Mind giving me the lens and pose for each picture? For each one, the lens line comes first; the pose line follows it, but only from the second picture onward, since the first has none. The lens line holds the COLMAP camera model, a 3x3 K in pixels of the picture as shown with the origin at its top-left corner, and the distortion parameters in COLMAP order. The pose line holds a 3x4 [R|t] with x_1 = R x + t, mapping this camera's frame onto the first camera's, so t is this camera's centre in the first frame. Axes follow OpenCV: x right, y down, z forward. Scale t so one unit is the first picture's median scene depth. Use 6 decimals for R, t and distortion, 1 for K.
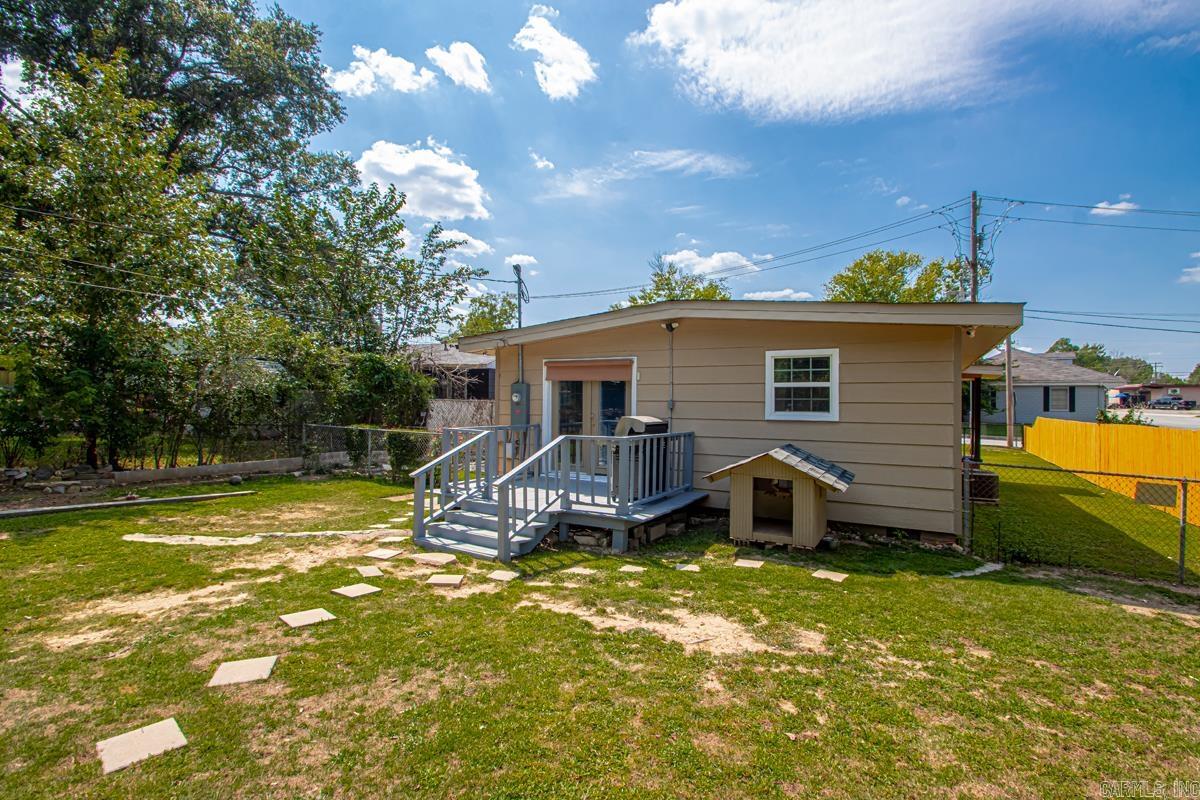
lens RADIAL K [[551.1, 0, 625.6], [0, 551.1, 400.6], [0, 0, 1]] dist [0.019692, -0.017830]
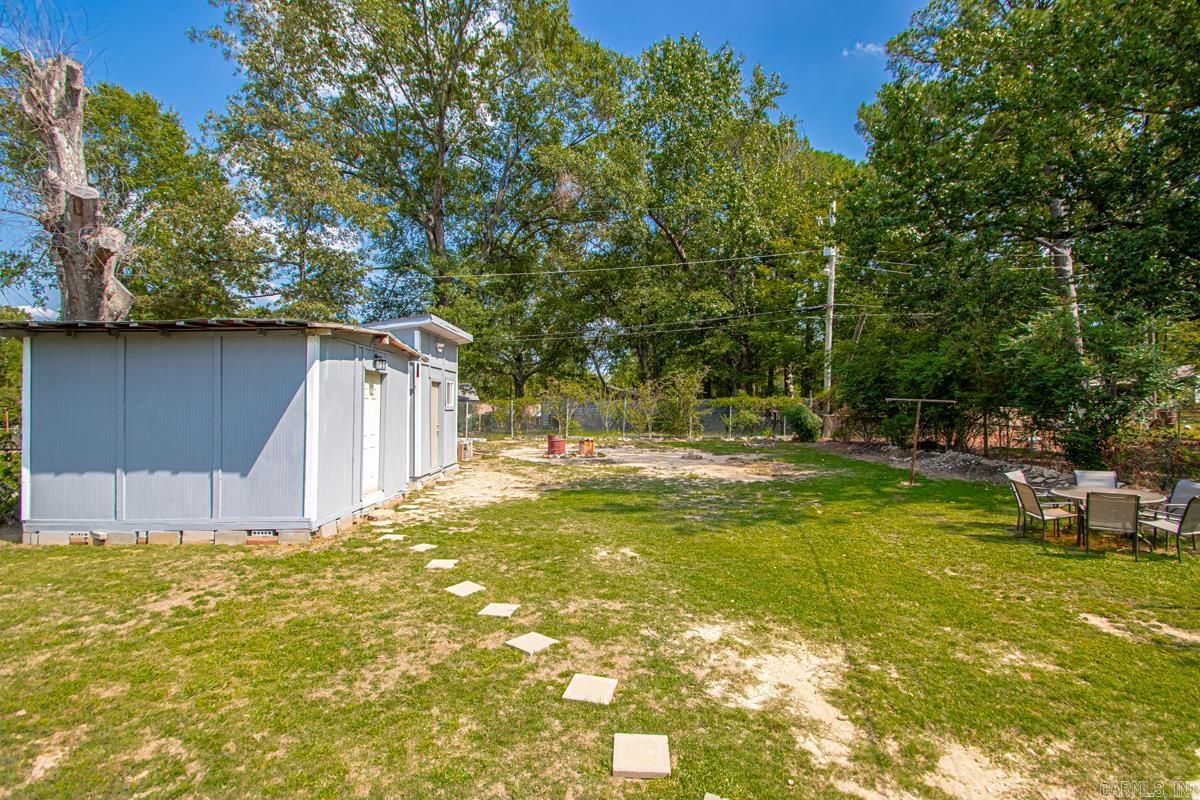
lens RADIAL K [[565.0, 0, 605.8], [0, 565.0, 393.6], [0, 0, 1]] dist [0.024811, -0.018657]
pose [[-0.882791, -0.035061, -0.468455, -0.086413], [-0.024505, 0.999290, -0.028611, -0.032214], [0.469125, -0.013778, -0.883024, 1.045866]]
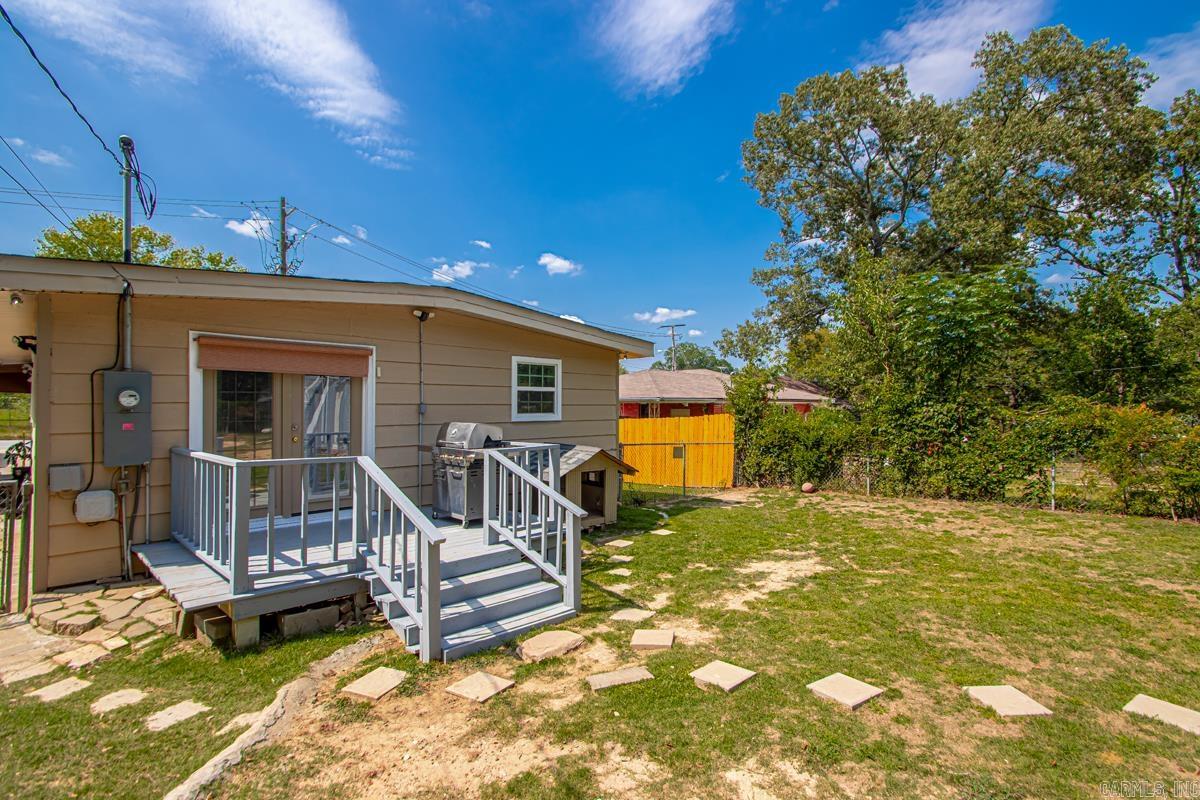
lens RADIAL K [[547.0, 0, 600.0], [0, 547.0, 400.0], [0, 0, 1]] dist [0.019115, -0.017471]
pose [[0.284433, 0.001723, 0.958694, -0.807981], [-0.001422, 0.999998, -0.001375, -0.005992], [-0.958695, -0.000972, 0.284435, 0.636500]]
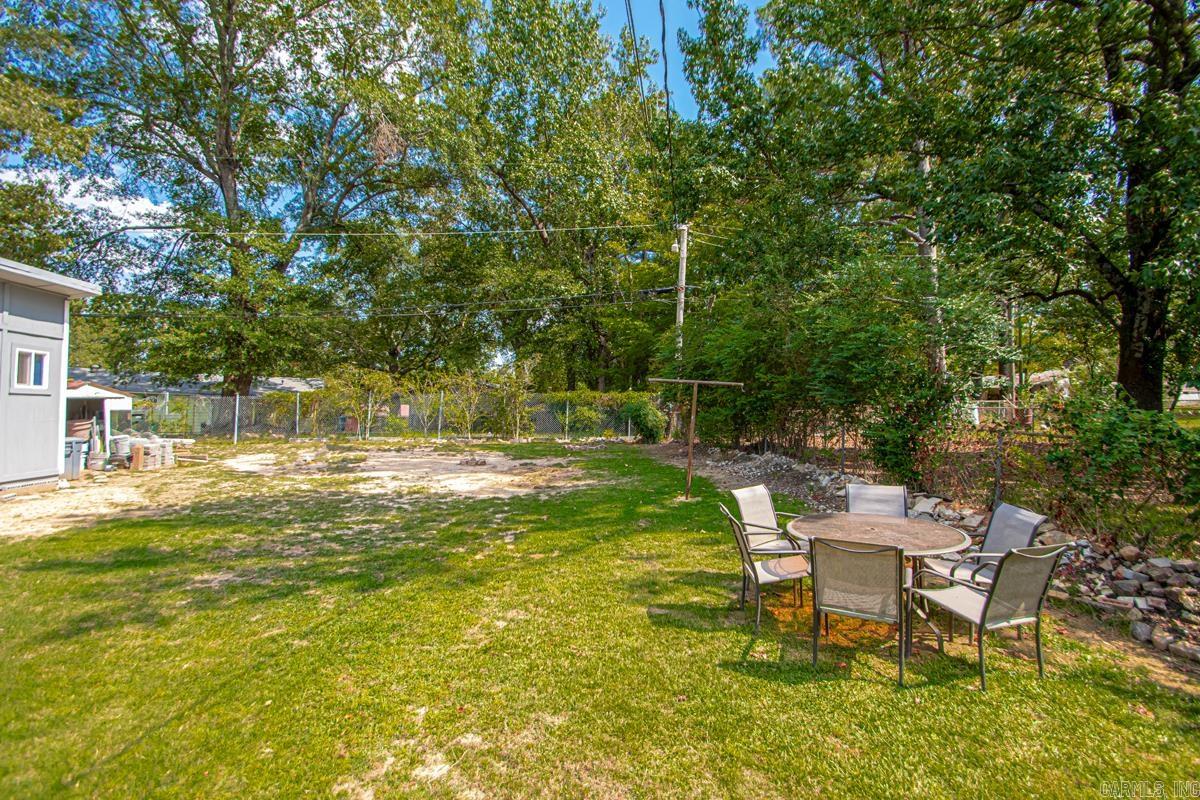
lens RADIAL K [[560.8, 0, 609.2], [0, 560.8, 396.0], [0, 0, 1]] dist [0.030449, -0.026130]
pose [[-0.812532, -0.043991, -0.581255, -0.869754], [-0.029246, 0.998969, -0.034722, -0.007738], [0.582183, -0.011213, -0.812980, 0.850162]]
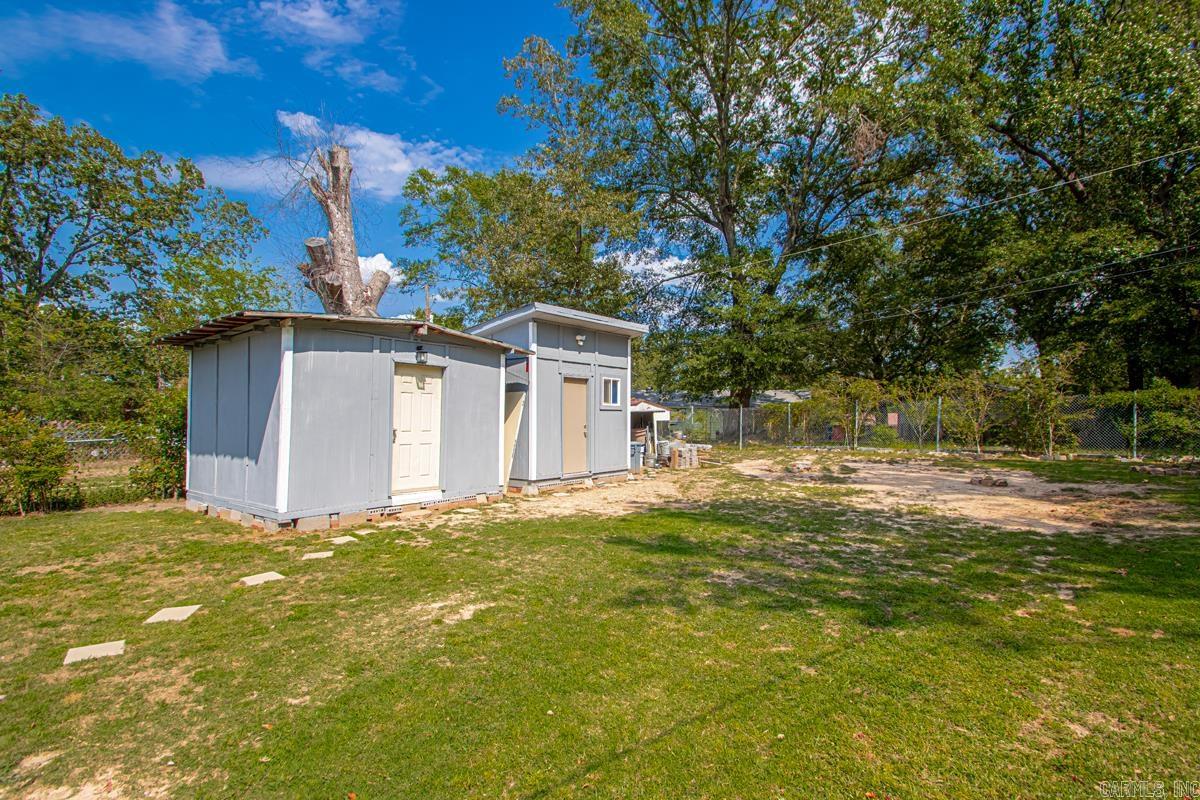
lens RADIAL K [[560.8, 0, 609.2], [0, 560.8, 396.0], [0, 0, 1]] dist [0.030449, -0.026130]
pose [[-0.981649, -0.012260, 0.190301, -0.873240], [-0.018316, 0.999379, -0.030096, -0.008357], [-0.189814, -0.033029, -0.981264, 0.780227]]
